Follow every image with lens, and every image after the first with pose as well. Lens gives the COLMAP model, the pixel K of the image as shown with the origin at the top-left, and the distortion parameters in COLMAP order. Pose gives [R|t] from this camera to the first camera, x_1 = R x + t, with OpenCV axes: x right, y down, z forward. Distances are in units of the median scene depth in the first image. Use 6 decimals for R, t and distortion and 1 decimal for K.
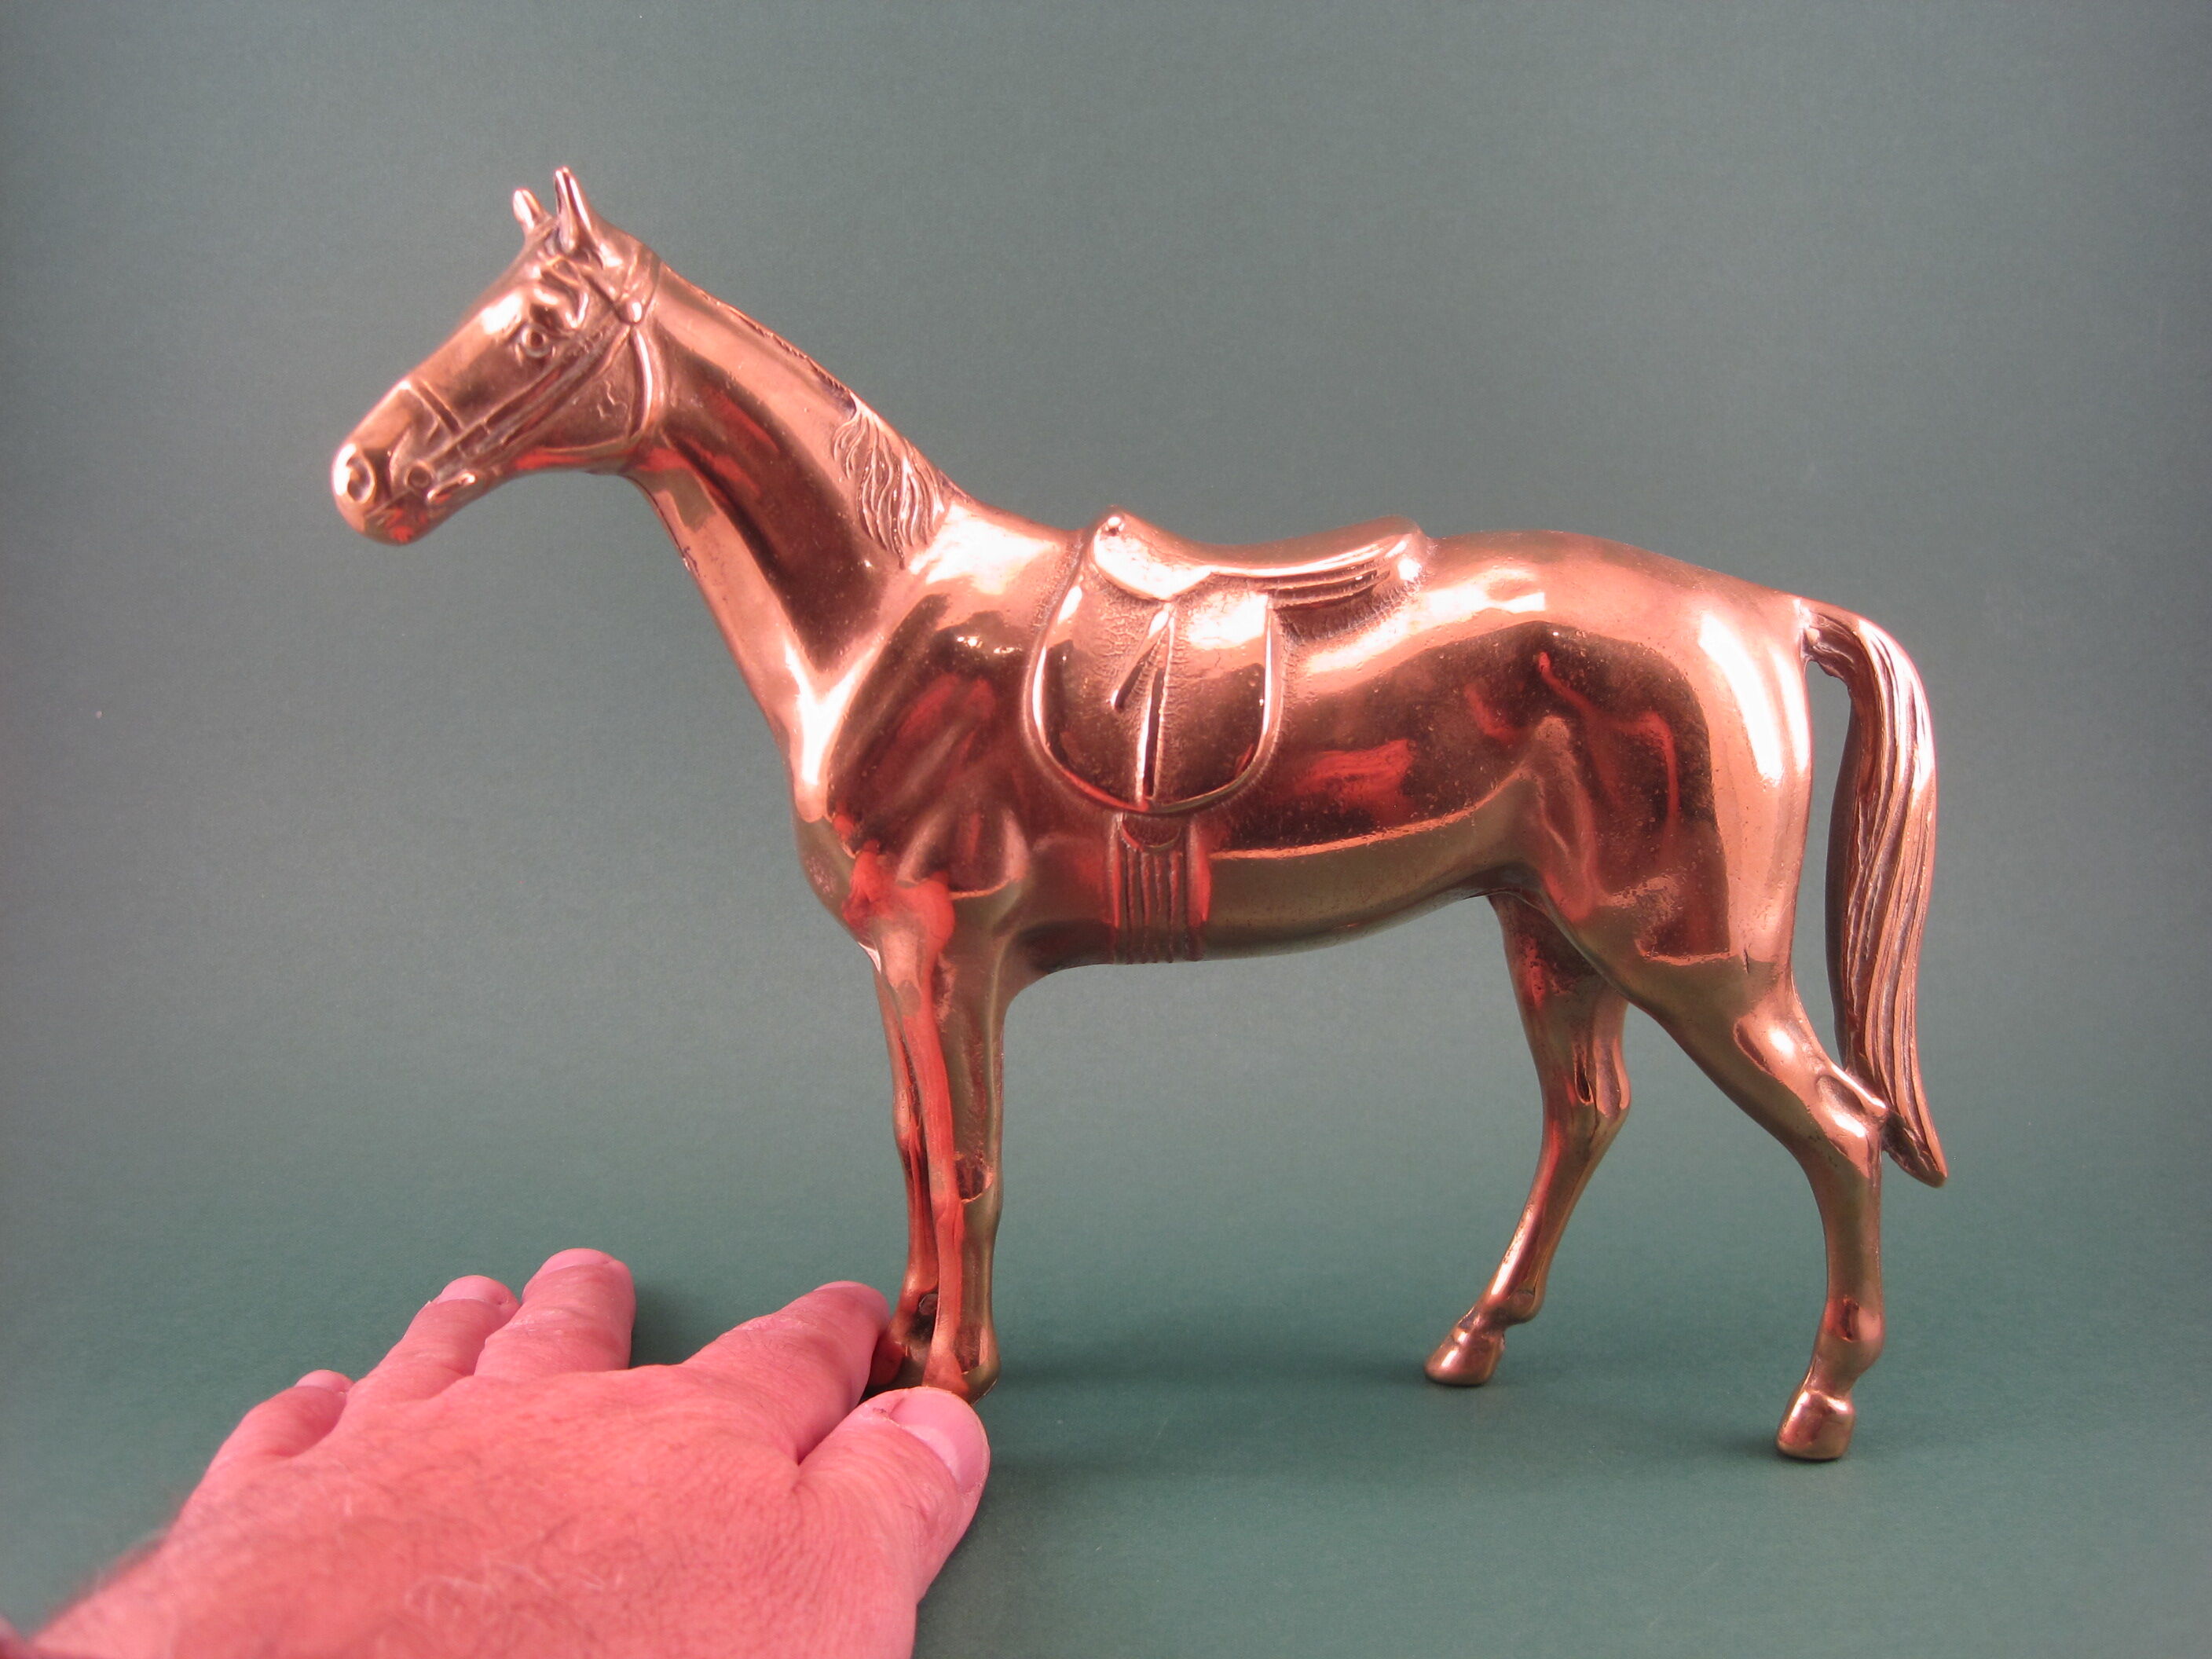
lens RADIAL K [[2242.9, 0, 1106.0], [0, 2242.9, 829.5], [0, 0, 1]] dist [-0.142340, 0.016463]
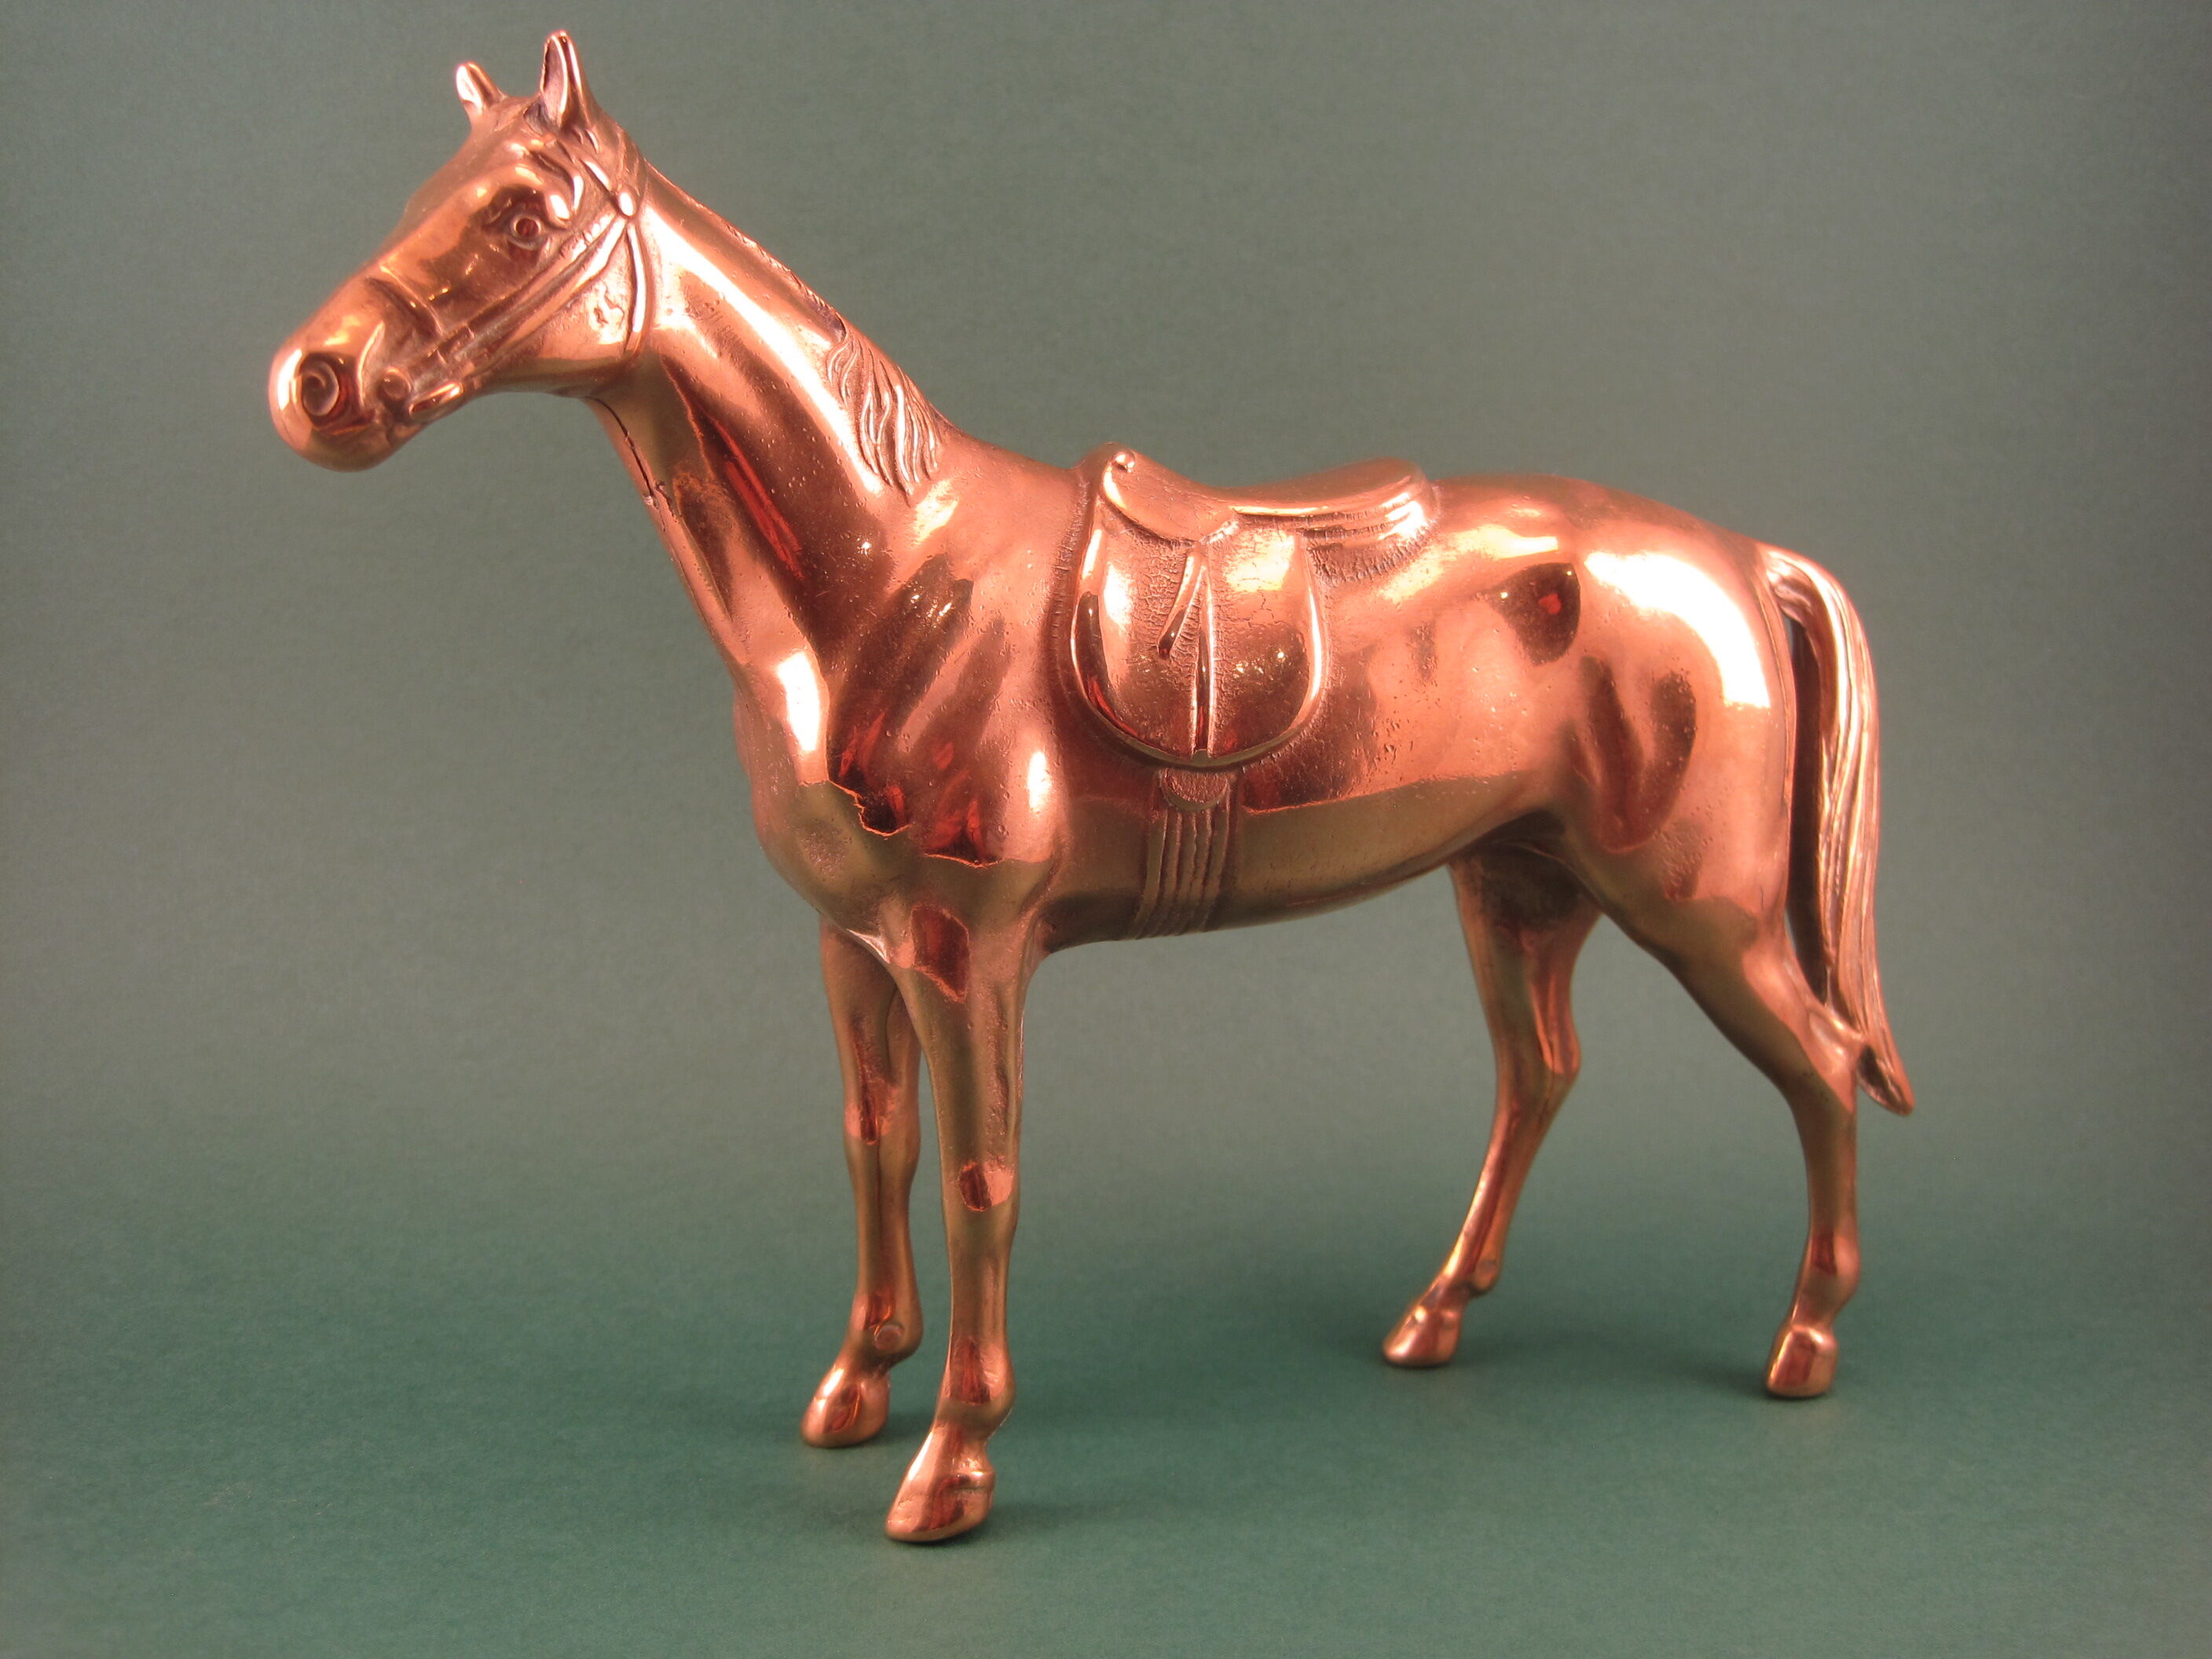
lens RADIAL K [[2242.9, 0, 1106.0], [0, 2242.9, 829.5], [0, 0, 1]] dist [-0.142340, 0.016463]
pose [[0.957173, -0.038433, 0.286956, -0.279400], [0.044202, 0.998929, -0.013651, 0.028599], [-0.286124, 0.025751, 0.957847, 0.123633]]
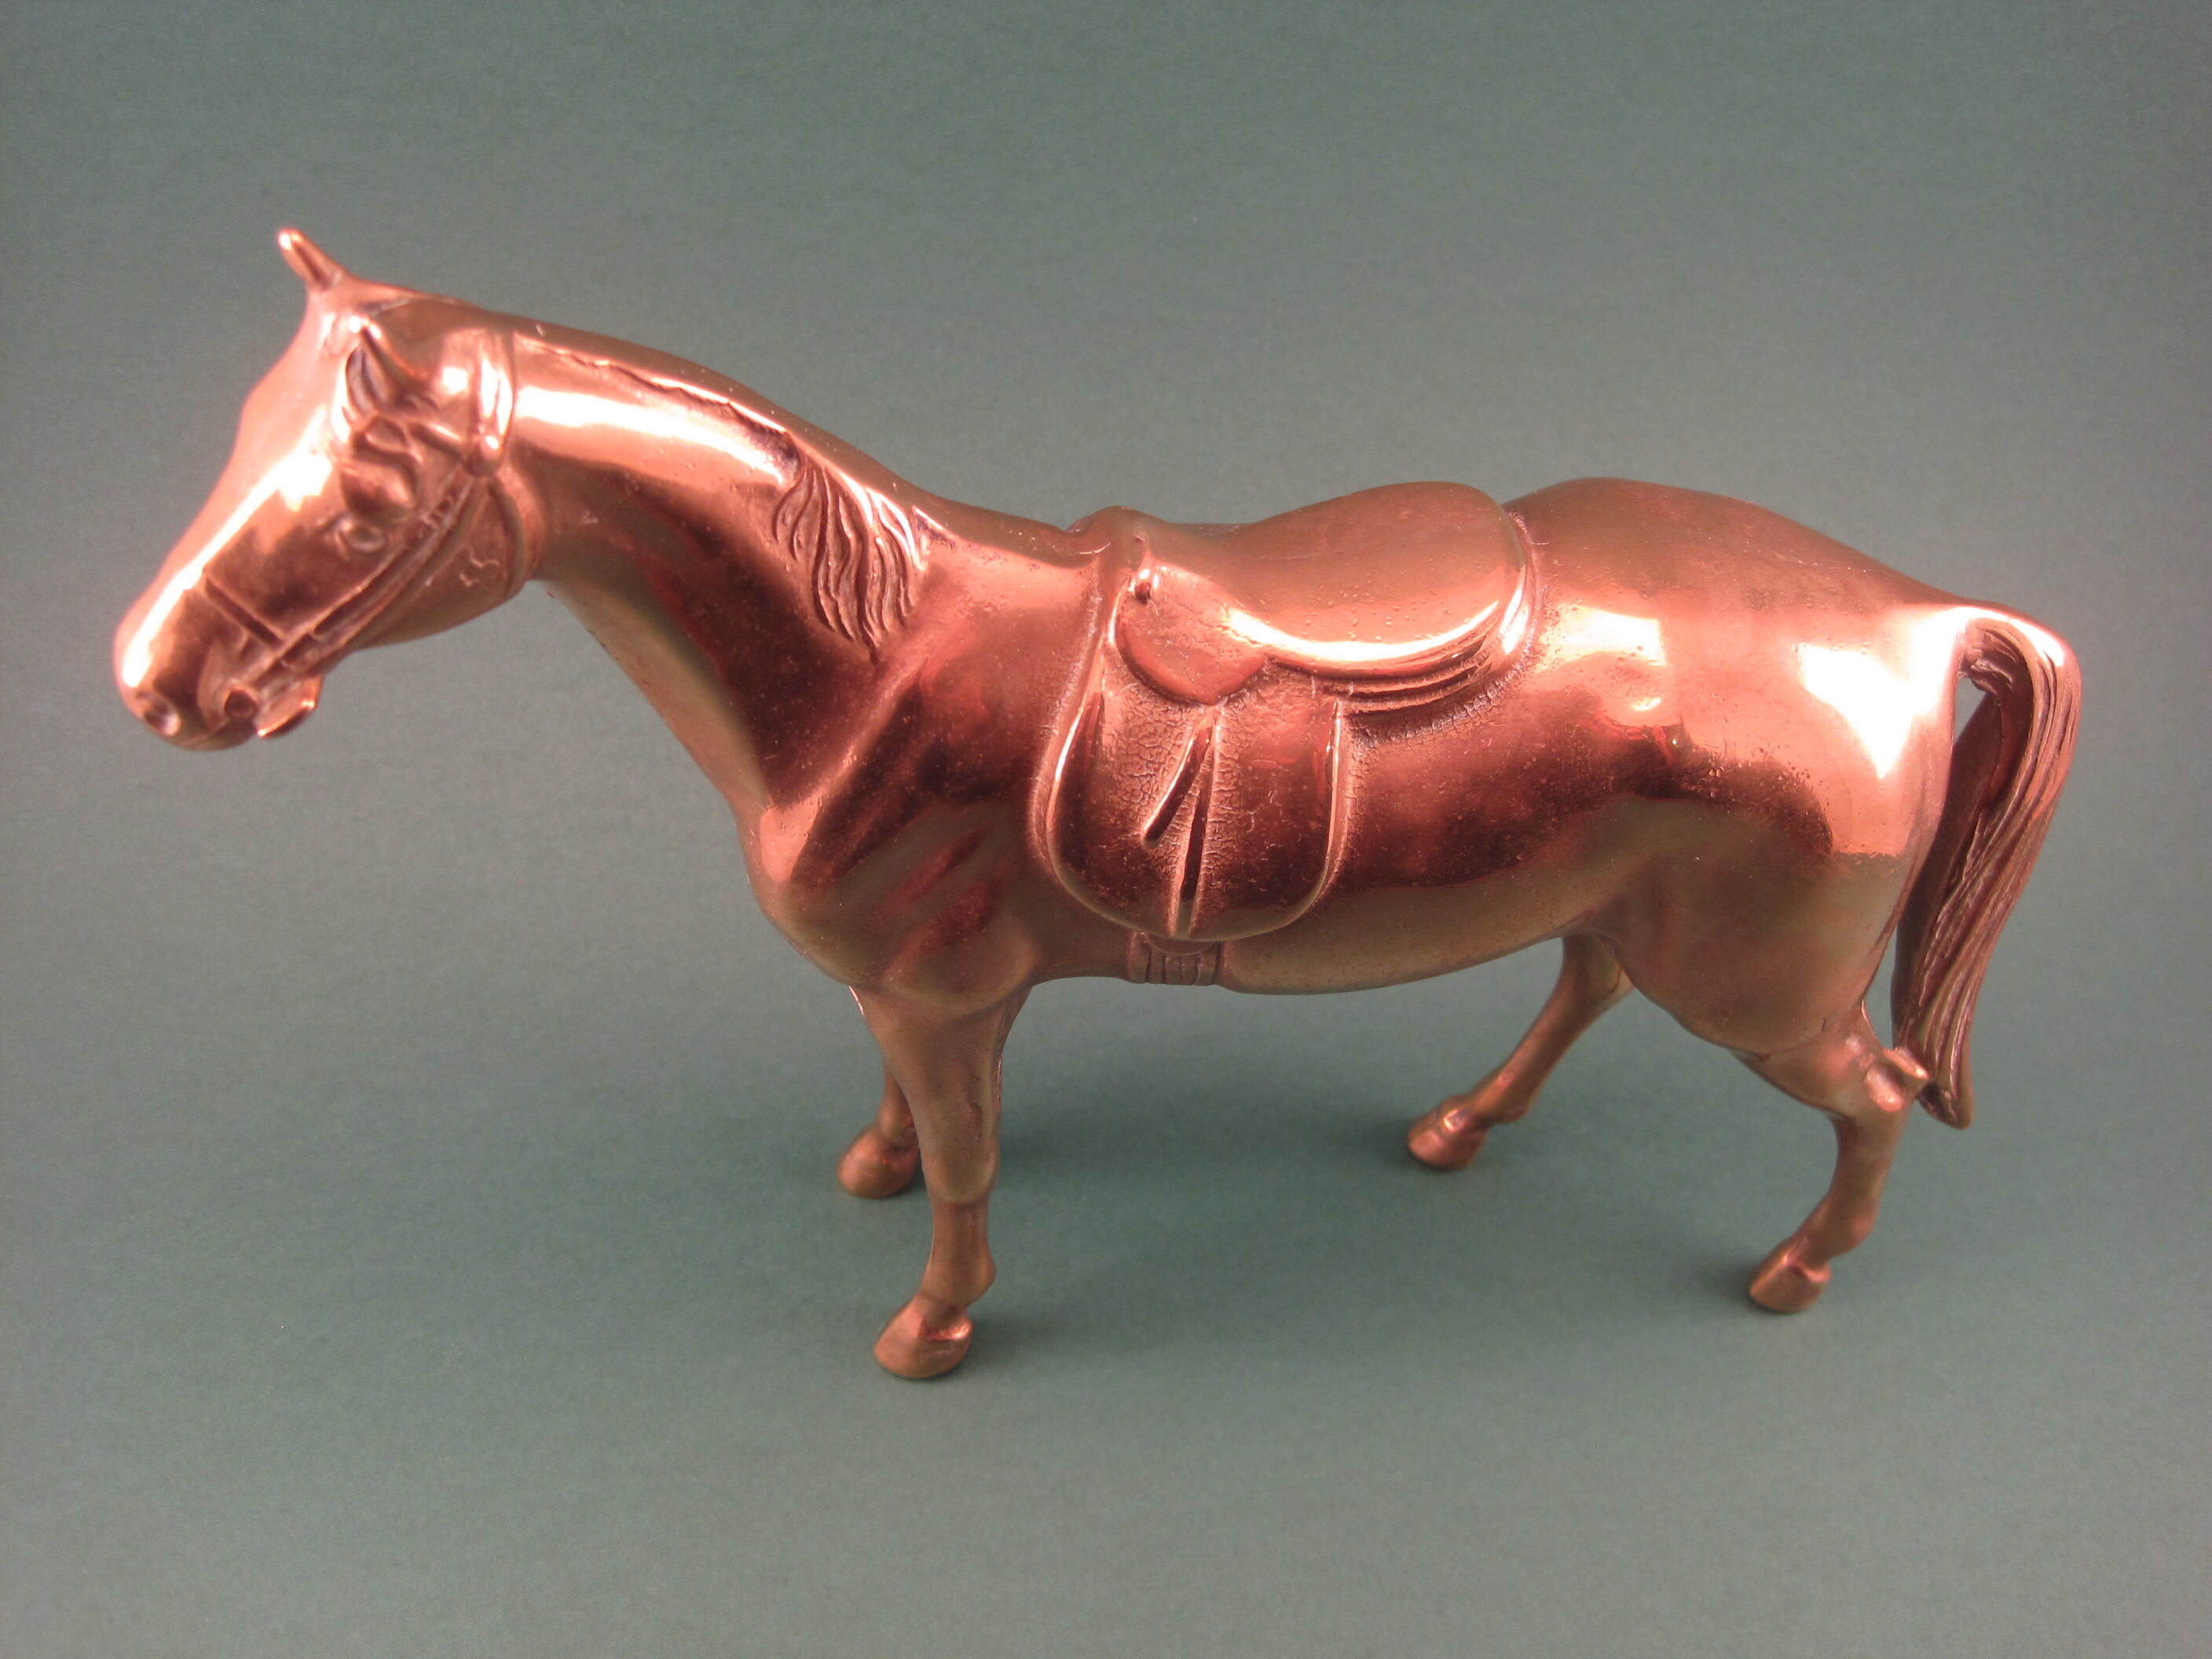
lens RADIAL K [[2242.9, 0, 1106.0], [0, 2242.9, 829.5], [0, 0, 1]] dist [-0.142340, 0.016463]
pose [[0.997479, -0.023369, 0.067002, -0.064328], [-0.020108, 0.812426, 0.582717, -0.527123], [-0.068052, -0.582595, 0.809908, 0.328818]]
